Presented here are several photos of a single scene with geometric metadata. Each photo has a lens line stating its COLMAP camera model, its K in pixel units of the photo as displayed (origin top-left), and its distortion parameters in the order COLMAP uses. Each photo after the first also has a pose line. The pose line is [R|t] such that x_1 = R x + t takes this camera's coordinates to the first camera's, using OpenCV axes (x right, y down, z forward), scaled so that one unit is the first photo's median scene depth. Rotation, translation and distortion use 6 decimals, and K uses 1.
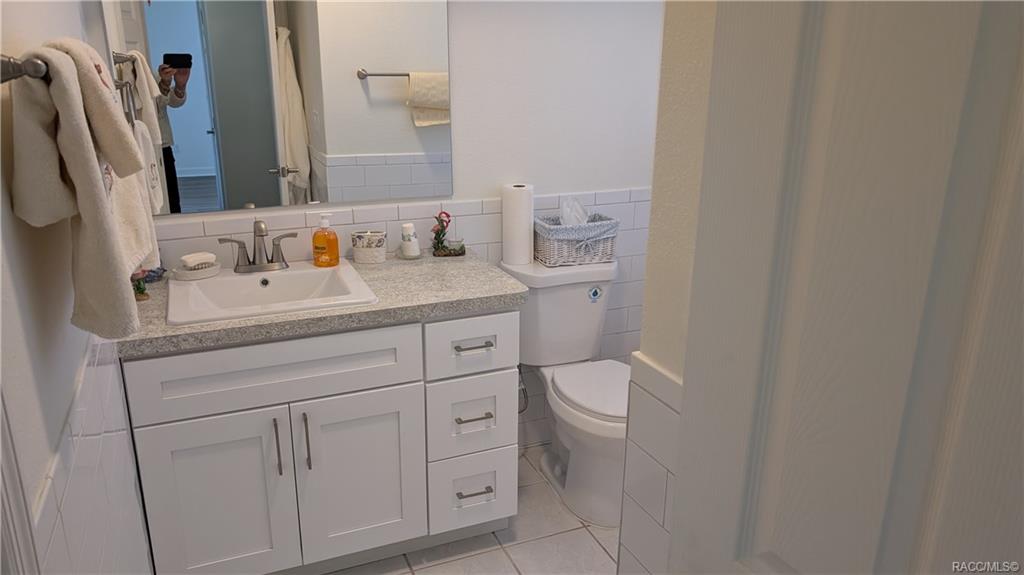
lens RADIAL K [[733.0, 0, 512.0], [0, 733.0, 287.5], [0, 0, 1]] dist [0.003642, -0.003180]
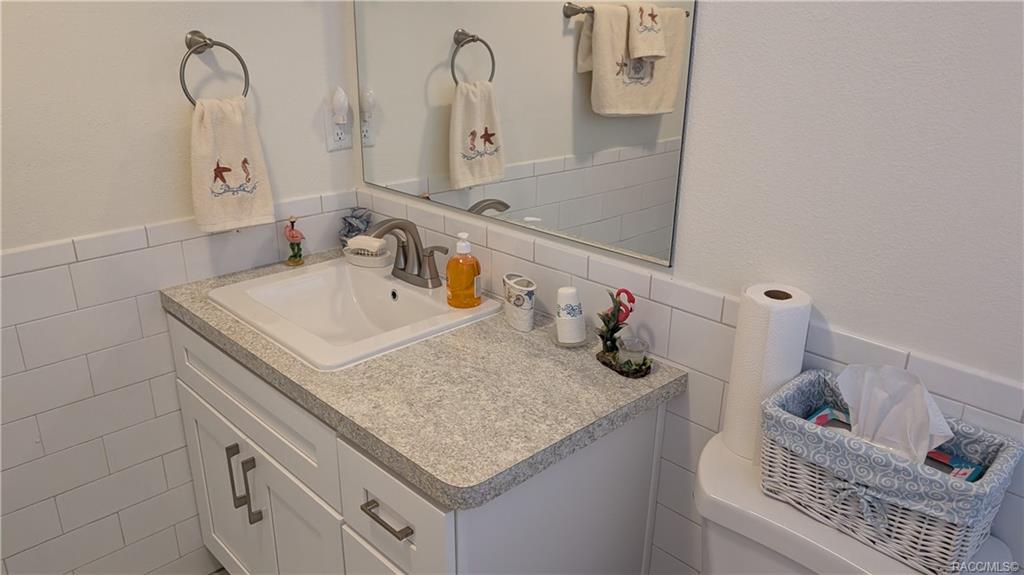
lens RADIAL K [[733.0, 0, 512.0], [0, 733.0, 287.5], [0, 0, 1]] dist [0.003642, -0.003180]
pose [[0.340754, 0.318543, -0.884543, 0.361019], [-0.284637, 0.931650, 0.225856, -0.204504], [0.896029, 0.174812, 0.408133, 0.702039]]
